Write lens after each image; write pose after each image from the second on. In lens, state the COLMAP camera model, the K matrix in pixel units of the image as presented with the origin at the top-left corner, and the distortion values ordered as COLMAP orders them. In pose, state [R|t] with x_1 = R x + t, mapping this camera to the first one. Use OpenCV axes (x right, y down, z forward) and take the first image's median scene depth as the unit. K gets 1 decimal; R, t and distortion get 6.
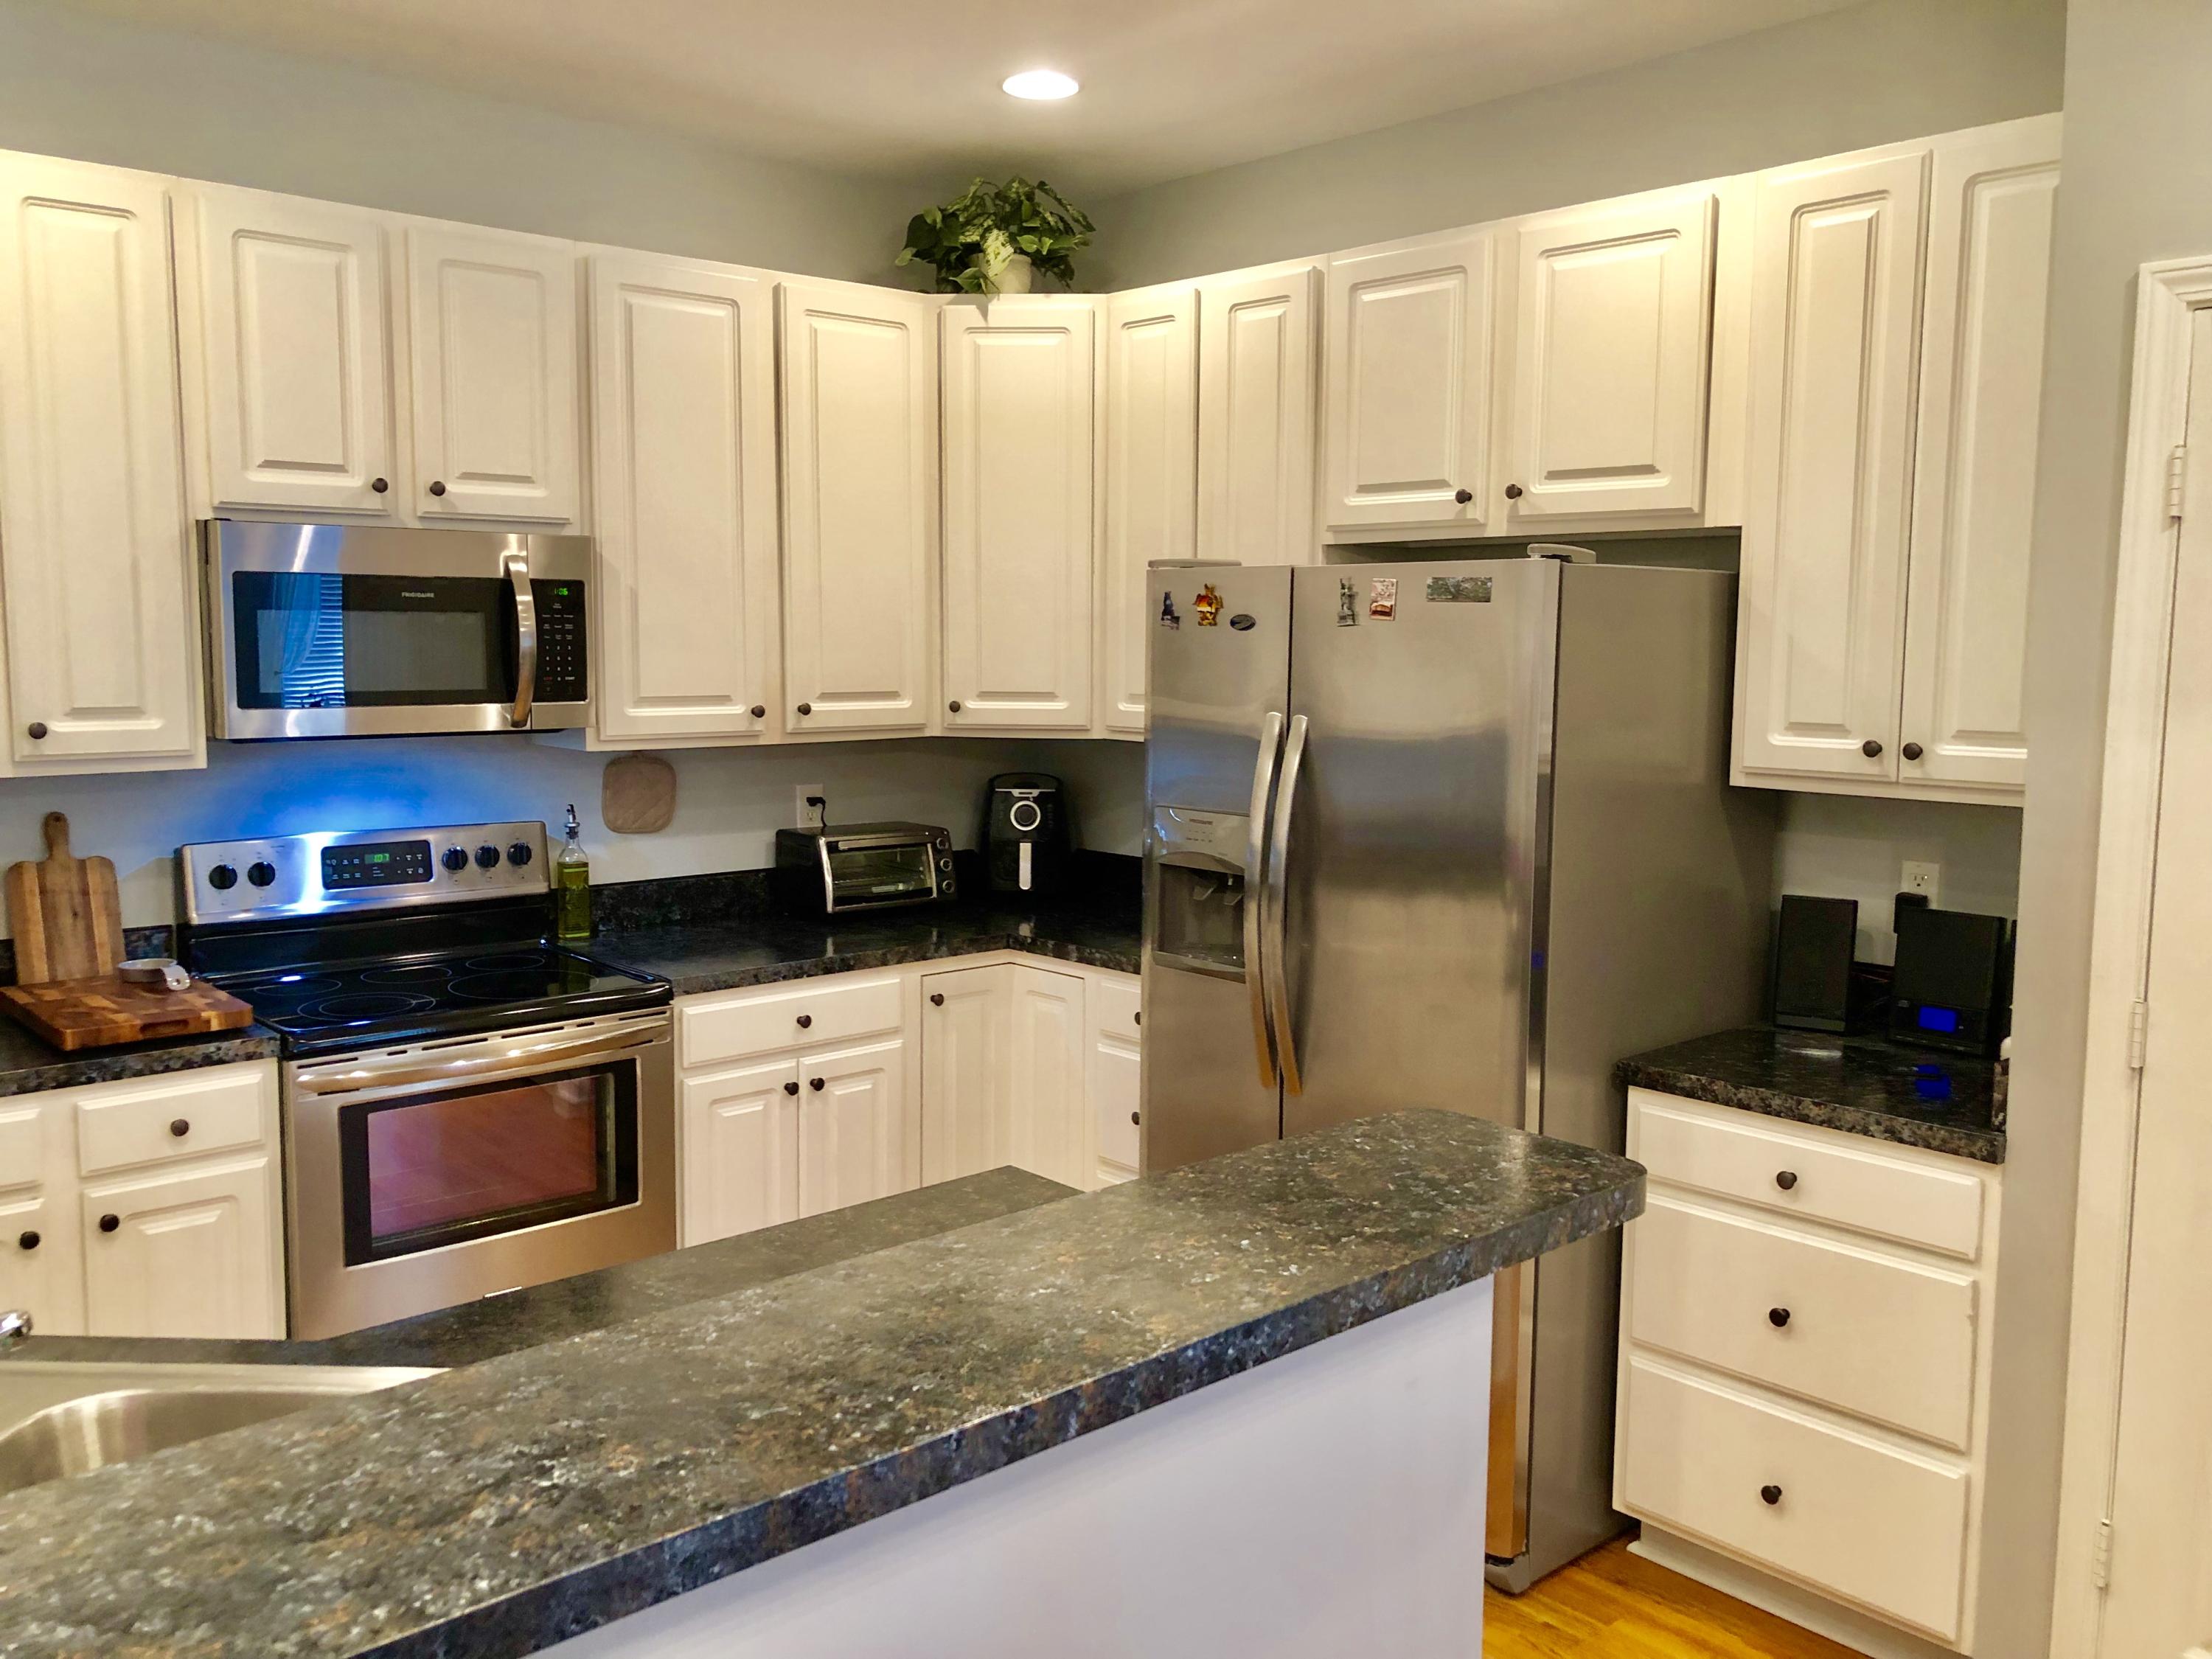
lens RADIAL K [[1815.2, 0, 1101.3], [0, 1815.2, 827.9], [0, 0, 1]] dist [0.035638, -0.027851]
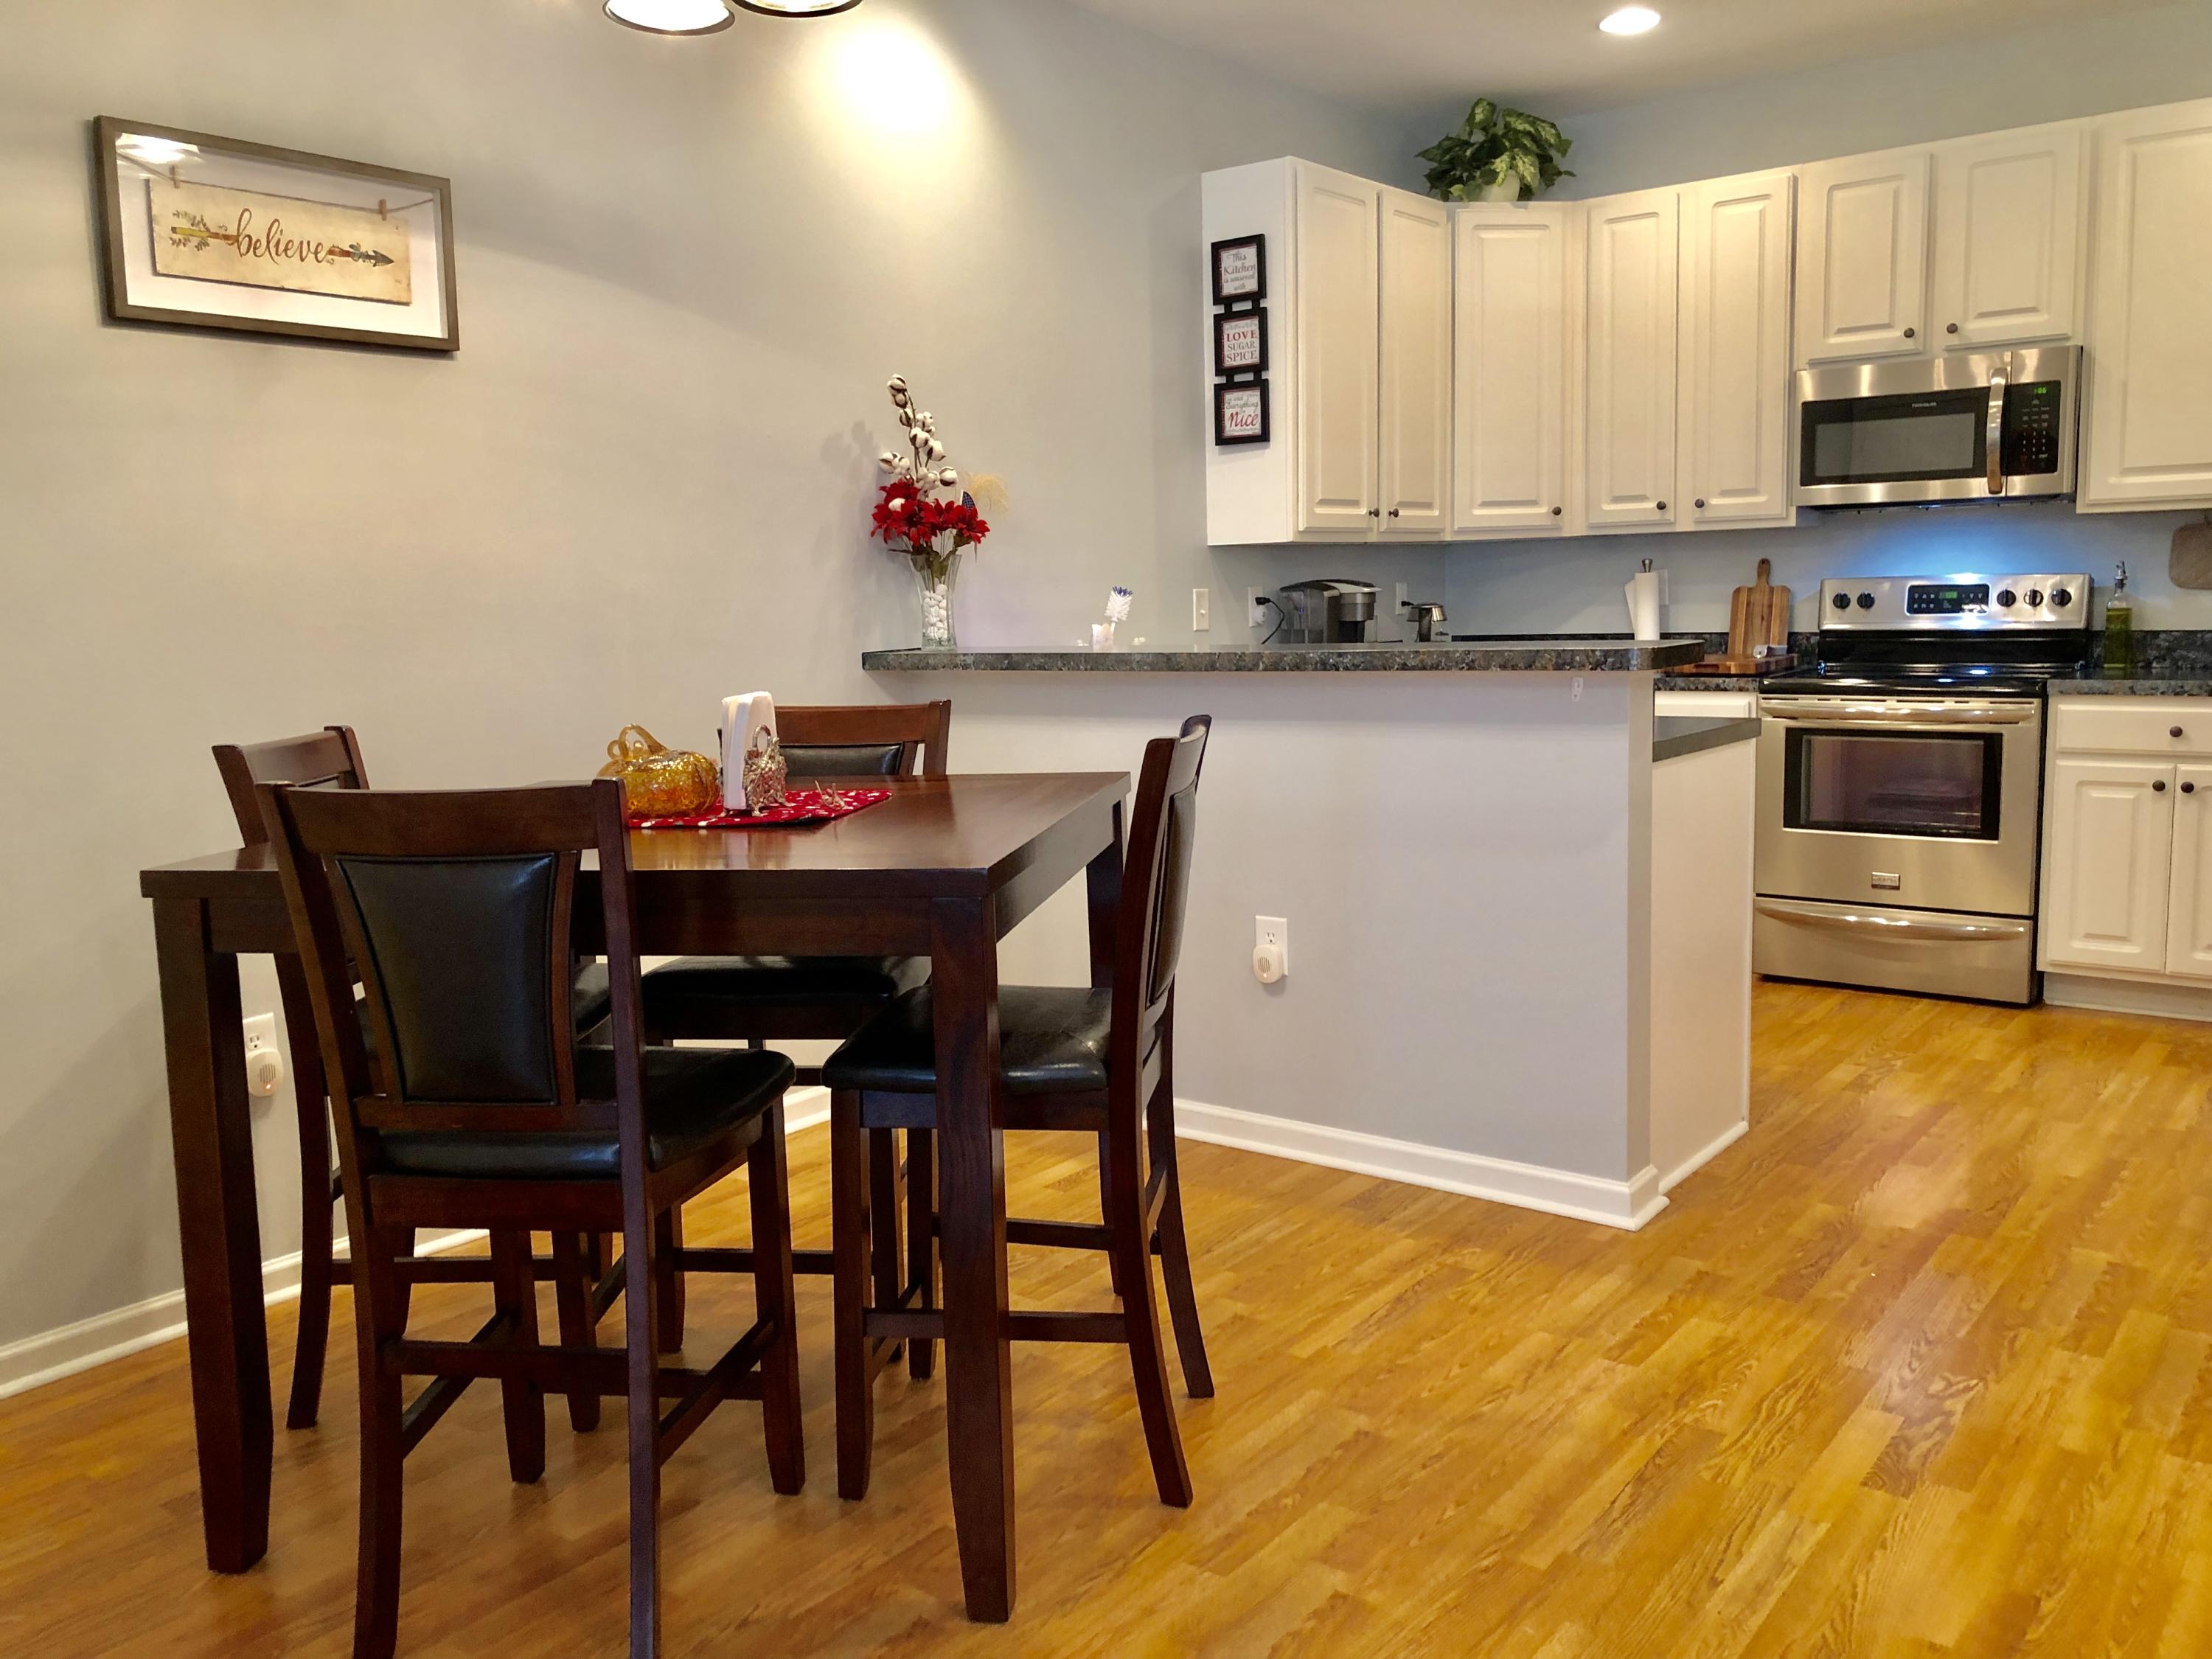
lens RADIAL K [[1815.2, 0, 1108.7], [0, 1815.2, 837.5], [0, 0, 1]] dist [0.035638, -0.027851]
pose [[0.173279, 0.119682, -0.977574, 0.974725], [-0.082344, 0.990874, 0.106714, 0.113215], [0.981424, 0.062006, 0.181552, 0.105173]]
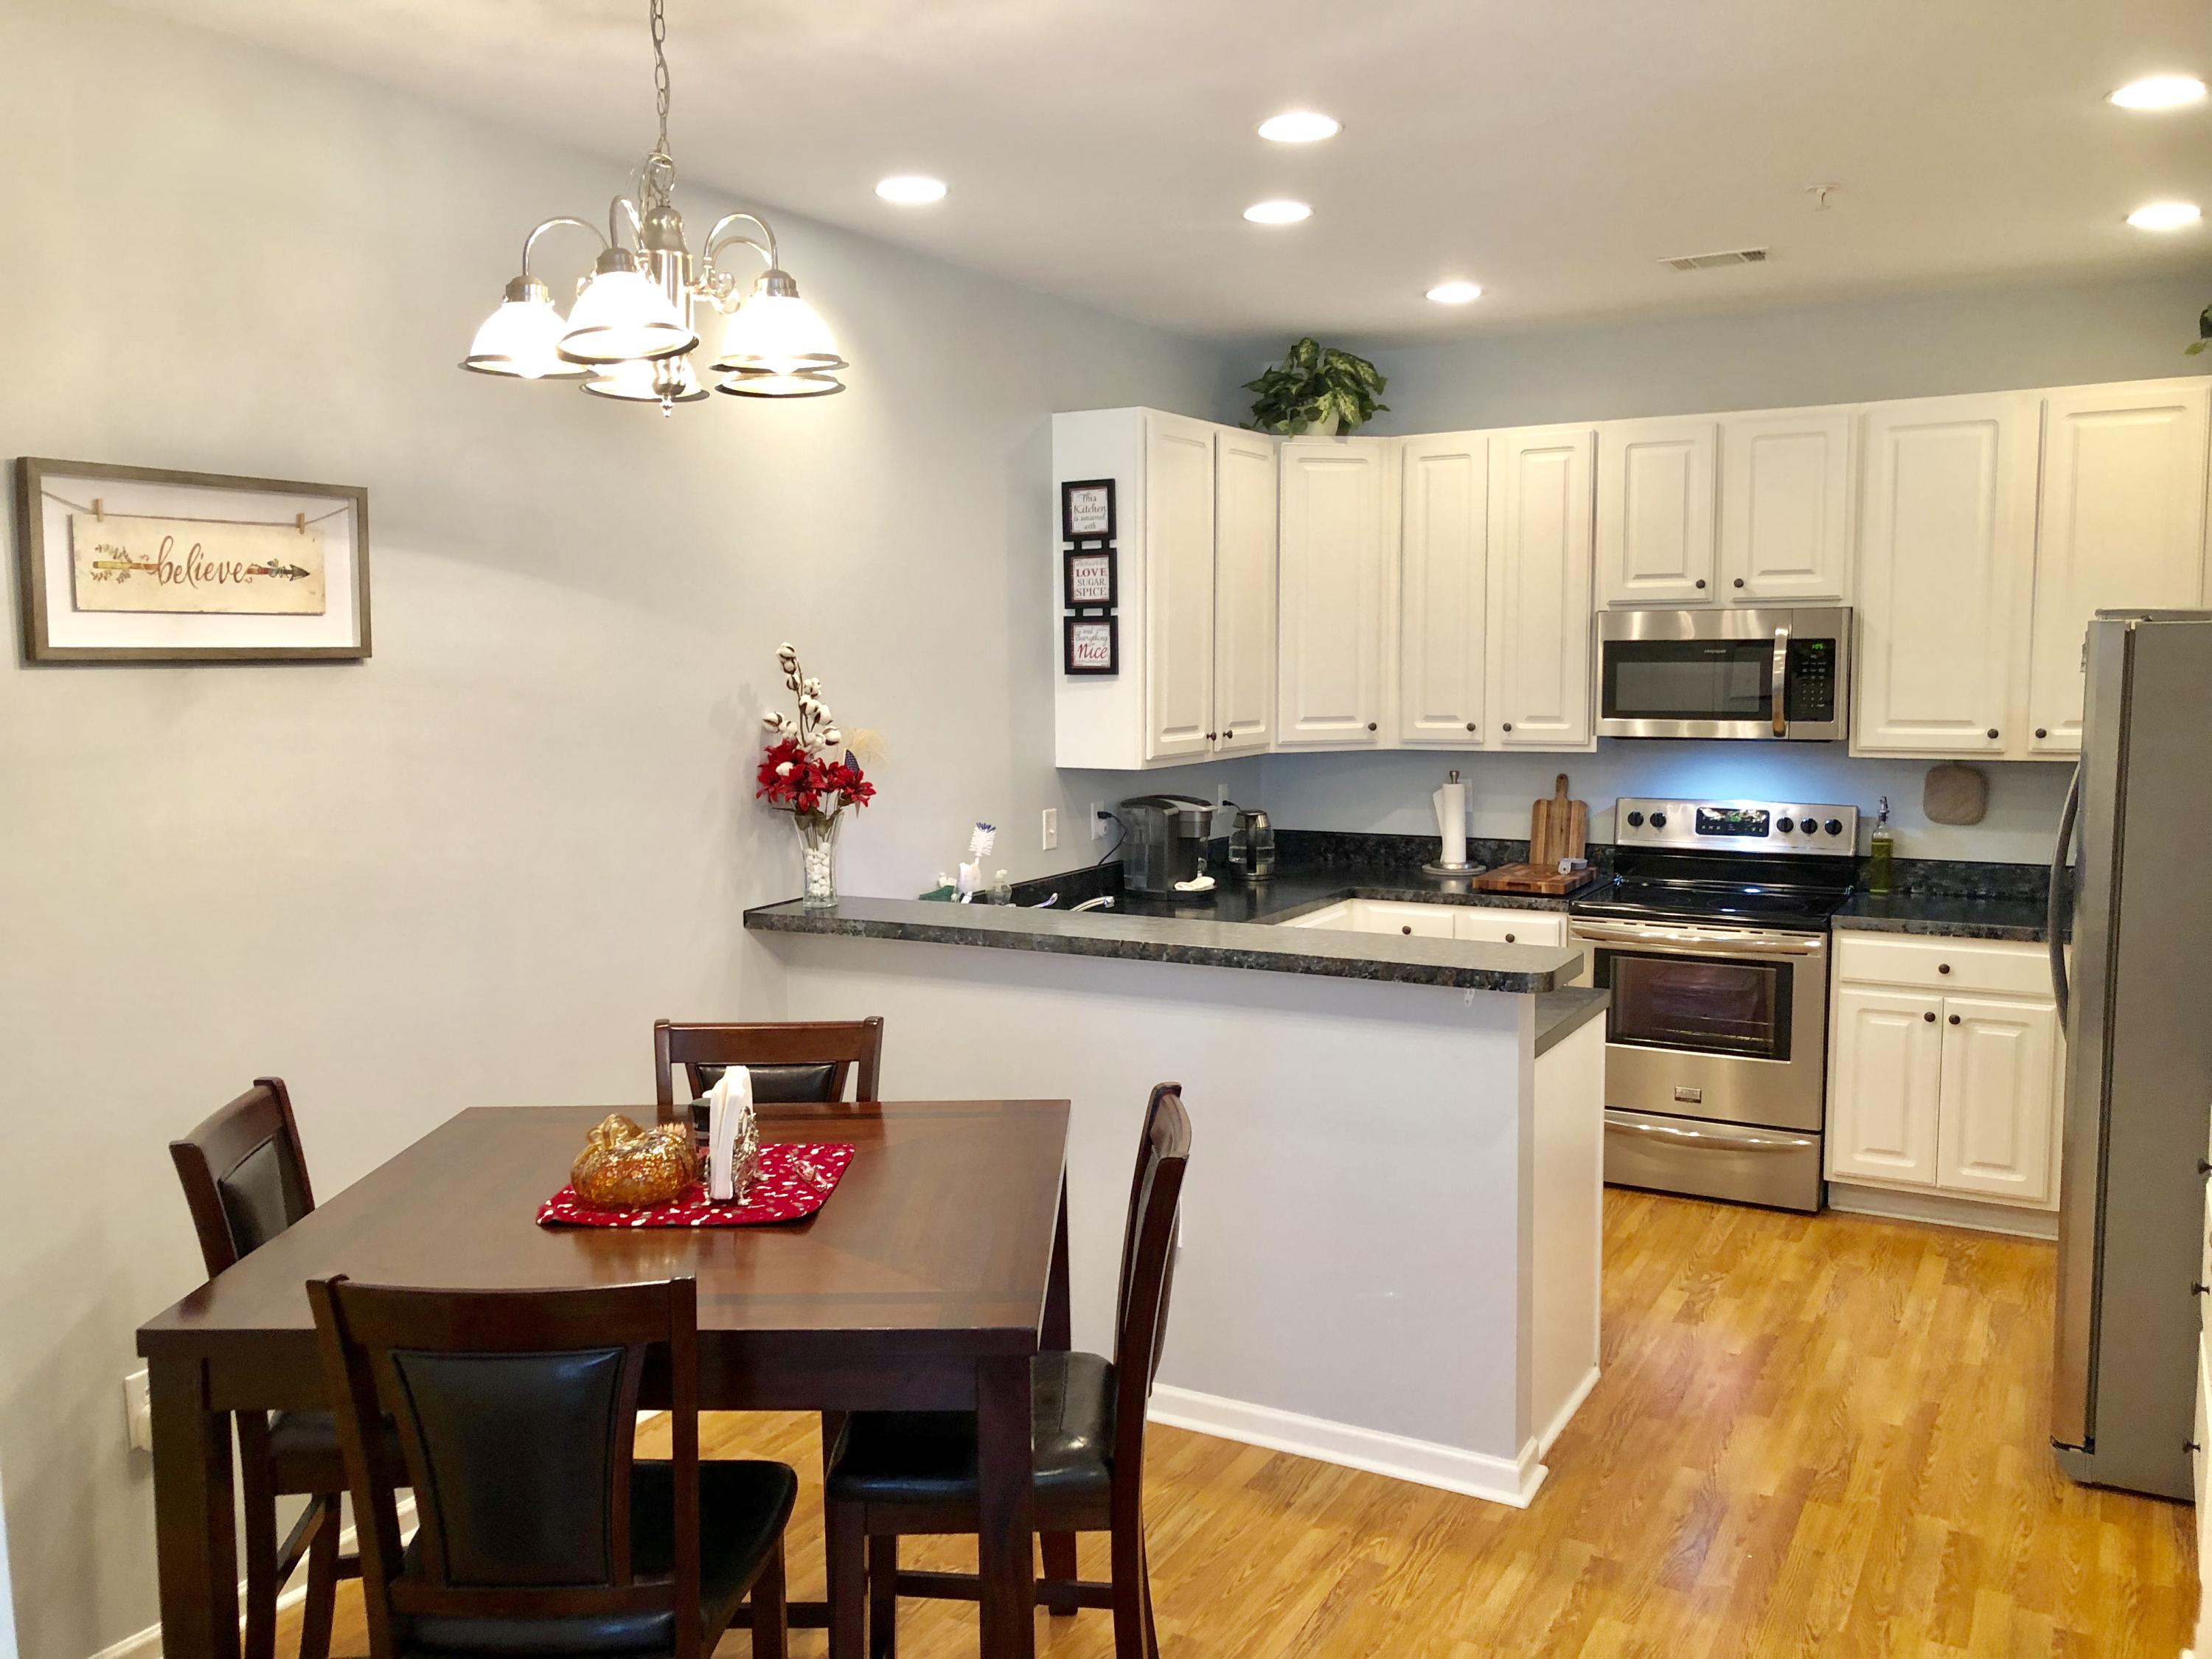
lens RADIAL K [[1815.2, 0, 1089.8], [0, 1815.2, 846.5], [0, 0, 1]] dist [0.035638, -0.027851]
pose [[0.308794, 0.090040, -0.946857, 0.962538], [-0.096298, 0.993353, 0.063056, -0.005439], [0.946241, 0.071709, 0.315412, -0.008393]]
